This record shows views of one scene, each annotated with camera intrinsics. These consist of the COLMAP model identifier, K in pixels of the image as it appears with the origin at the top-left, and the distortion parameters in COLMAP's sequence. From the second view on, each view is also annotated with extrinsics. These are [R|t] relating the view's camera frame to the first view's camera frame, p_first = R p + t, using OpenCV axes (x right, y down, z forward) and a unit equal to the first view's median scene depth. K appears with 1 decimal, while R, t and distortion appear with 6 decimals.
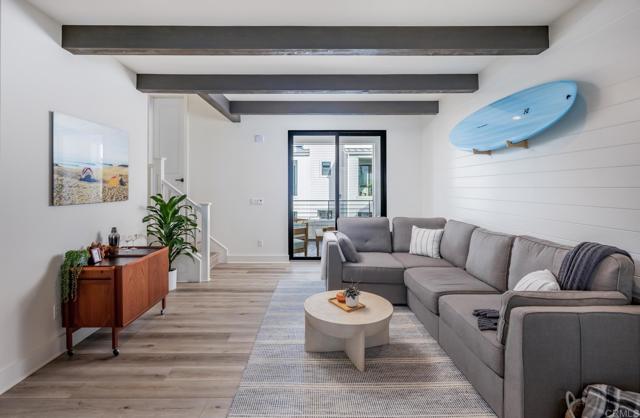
lens RADIAL K [[308.8, 0, 314.8], [0, 308.8, 184.8], [0, 0, 1]] dist [0.005399, -0.002092]
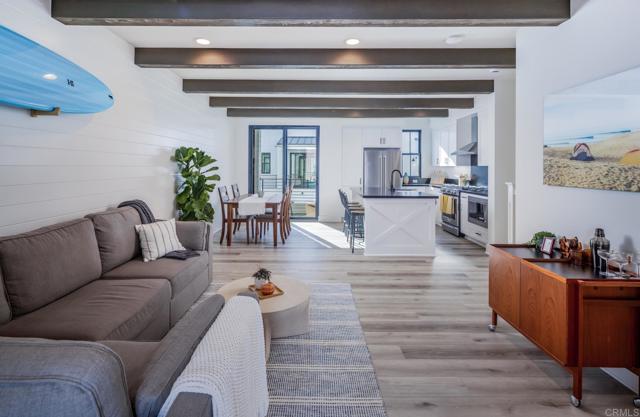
lens RADIAL K [[308.8, 0, 315.0], [0, 308.8, 166.5], [0, 0, 1]] dist [0.005399, -0.002092]
pose [[-0.999962, -0.002385, 0.008362, -0.045773], [-0.002451, 0.999965, -0.007985, 0.011554], [-0.008343, -0.008005, -0.999933, 1.603464]]
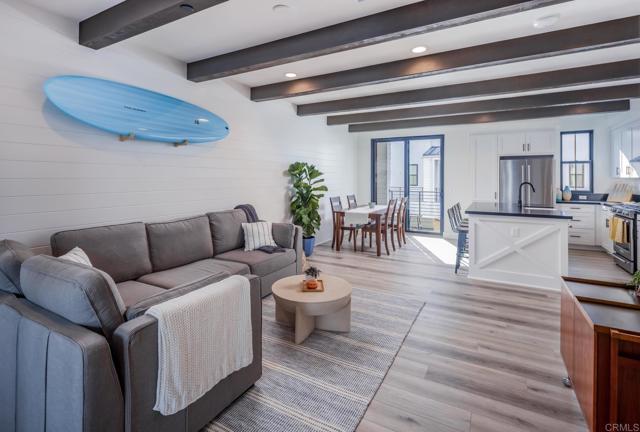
lens RADIAL K [[311.2, 0, 315.9], [0, 311.2, 178.3], [0, 0, 1]] dist [0.004106, -0.002507]
pose [[-0.866690, 0.000058, 0.498848, -0.374560], [-0.004067, 0.999966, -0.007182, 0.010326], [-0.498831, -0.008253, -0.866660, 1.607708]]
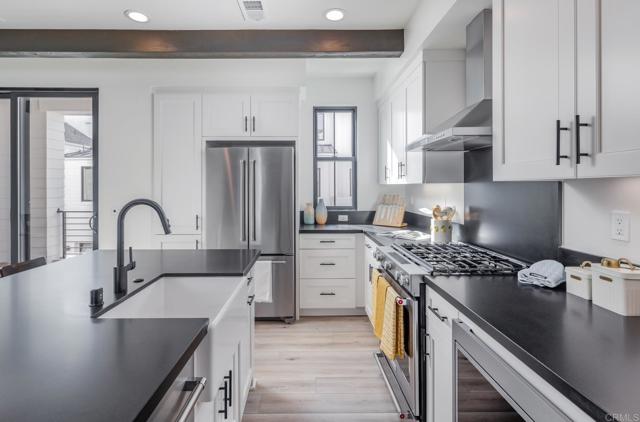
lens RADIAL K [[309.0, 0, 306.7], [0, 309.0, 187.4], [0, 0, 1]] dist [0.010356, -0.000849]
pose [[-0.999958, 0.004483, 0.008041, -0.732562], [0.004433, 0.999970, -0.006293, 0.002141], [-0.008069, -0.006257, -0.999948, 0.200112]]
